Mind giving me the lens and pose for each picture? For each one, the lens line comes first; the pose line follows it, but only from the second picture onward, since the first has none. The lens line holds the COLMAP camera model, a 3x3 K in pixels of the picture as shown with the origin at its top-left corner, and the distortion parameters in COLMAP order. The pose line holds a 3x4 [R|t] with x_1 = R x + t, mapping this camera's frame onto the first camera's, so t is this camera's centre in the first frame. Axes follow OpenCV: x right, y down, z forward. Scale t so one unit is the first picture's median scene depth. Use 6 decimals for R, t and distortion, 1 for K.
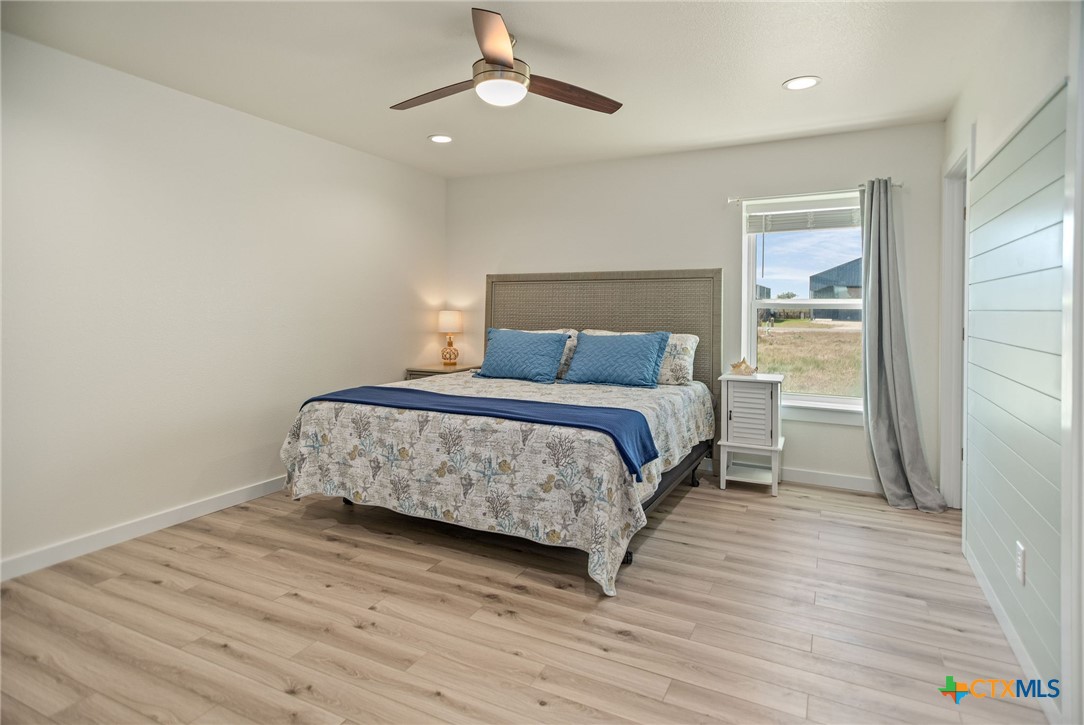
lens RADIAL K [[577.8, 0, 553.5], [0, 577.8, 314.7], [0, 0, 1]] dist [0.008689, 0.001269]
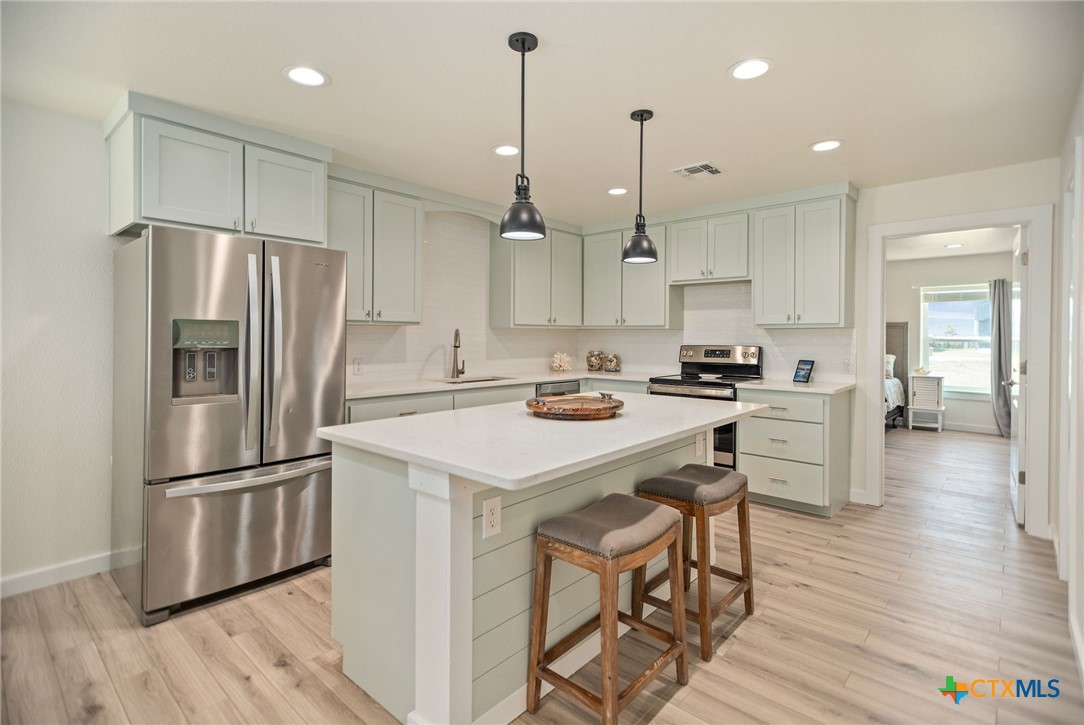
lens RADIAL K [[525.4, 0, 544.7], [0, 525.4, 337.5], [0, 0, 1]] dist [-0.000291, -0.000376]
pose [[0.963345, 0.003994, -0.268237, -0.603646], [-0.006228, 0.999953, -0.007476, -0.006049], [0.268194, 0.008872, 0.963324, -1.508920]]
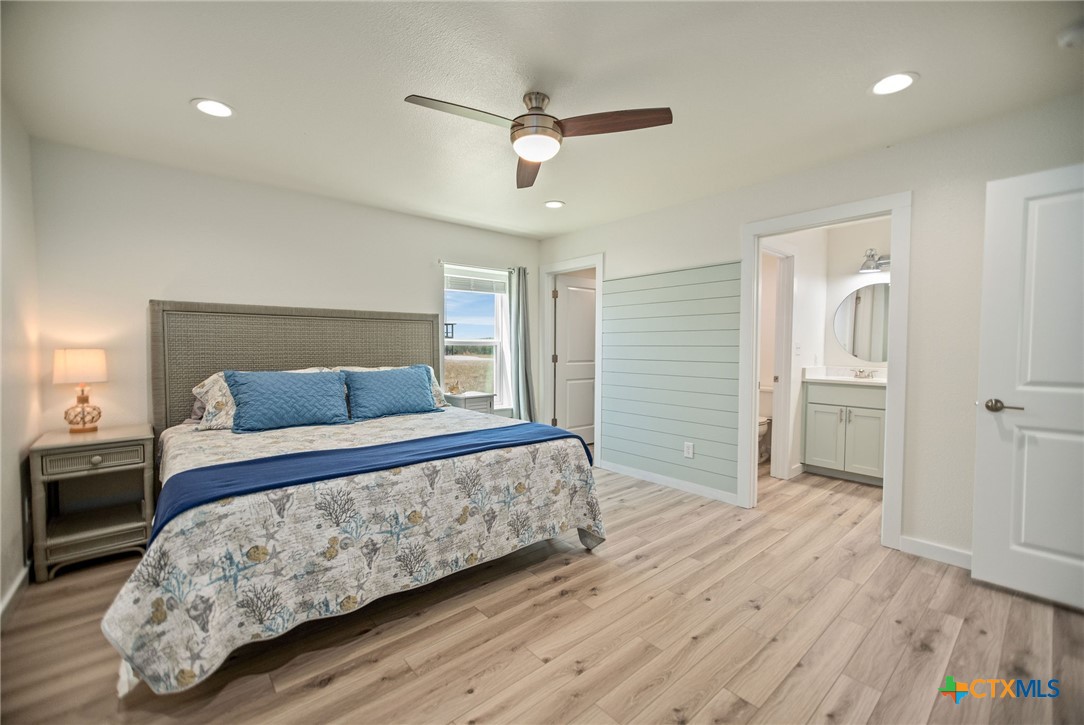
lens RADIAL K [[440.2, 0, 542.6], [0, 440.2, 365.4], [0, 0, 1]] dist [-0.000529, -0.000146]
pose [[0.401140, -0.043277, 0.914994, -0.739914], [0.010572, 0.999036, 0.042617, -0.007657], [-0.915956, -0.007422, 0.401210, 0.555224]]
